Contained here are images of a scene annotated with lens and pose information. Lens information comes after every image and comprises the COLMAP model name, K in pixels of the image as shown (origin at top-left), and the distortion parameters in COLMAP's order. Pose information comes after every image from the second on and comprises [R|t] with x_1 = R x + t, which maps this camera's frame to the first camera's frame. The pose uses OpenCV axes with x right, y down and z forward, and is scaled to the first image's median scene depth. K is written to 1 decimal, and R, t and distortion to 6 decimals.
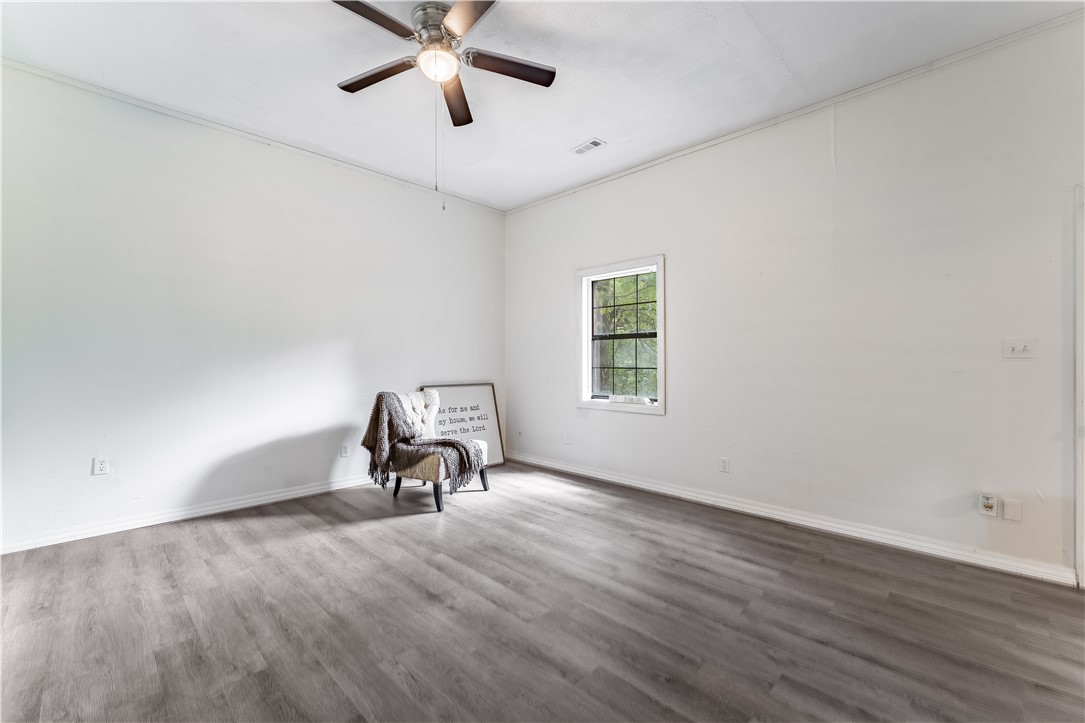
lens RADIAL K [[451.3, 0, 545.4], [0, 451.3, 362.0], [0, 0, 1]] dist [-0.001700, -0.000321]
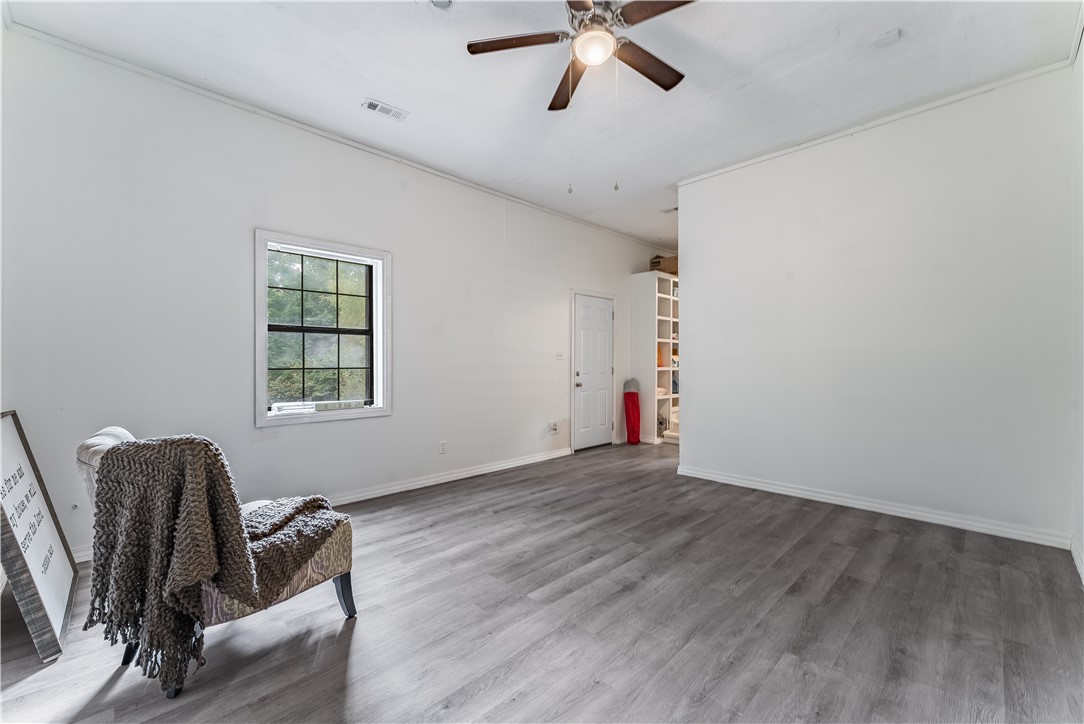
lens RADIAL K [[436.8, 0, 542.0], [0, 436.8, 362.0], [0, 0, 1]] dist [0.001857, 0.000019]
pose [[0.025685, 0.001176, 0.999669, -1.033185], [0.003093, 0.999994, -0.001256, 0.006535], [-0.999665, 0.003125, 0.025681, 0.968274]]
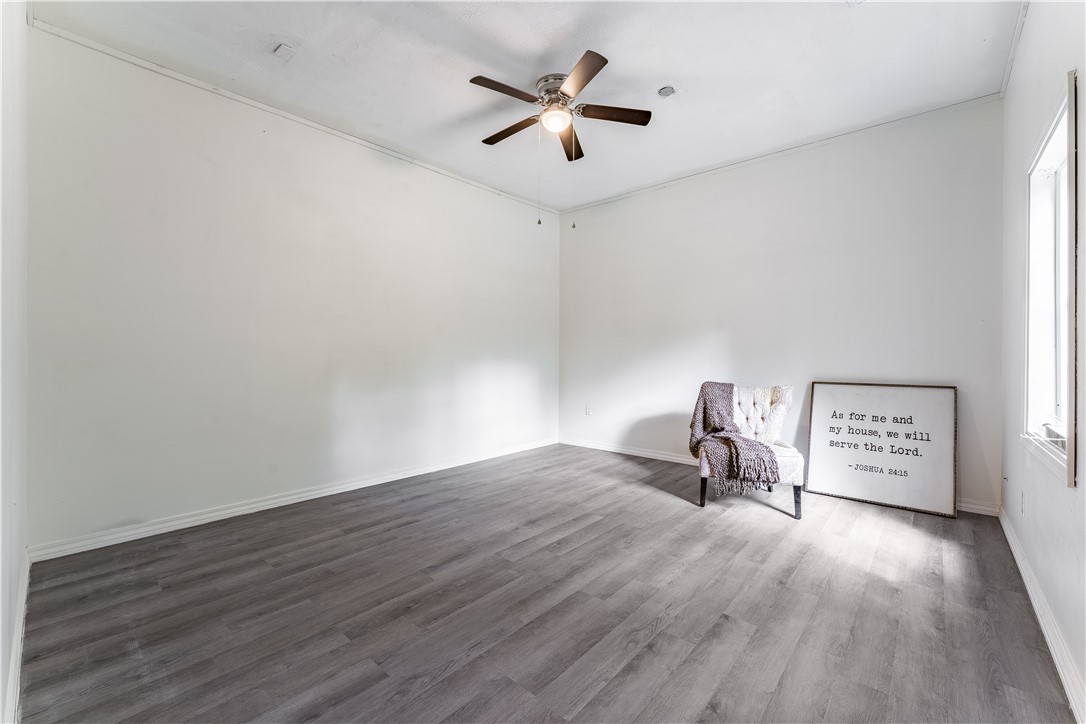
lens RADIAL K [[451.7, 0, 545.9], [0, 451.7, 362.5], [0, 0, 1]] dist [-0.001700, -0.000321]
pose [[0.057656, 0.013669, -0.998243, 0.929868], [-0.001921, 0.999906, 0.013581, 0.011763], [0.998335, 0.001135, 0.057676, 0.798425]]
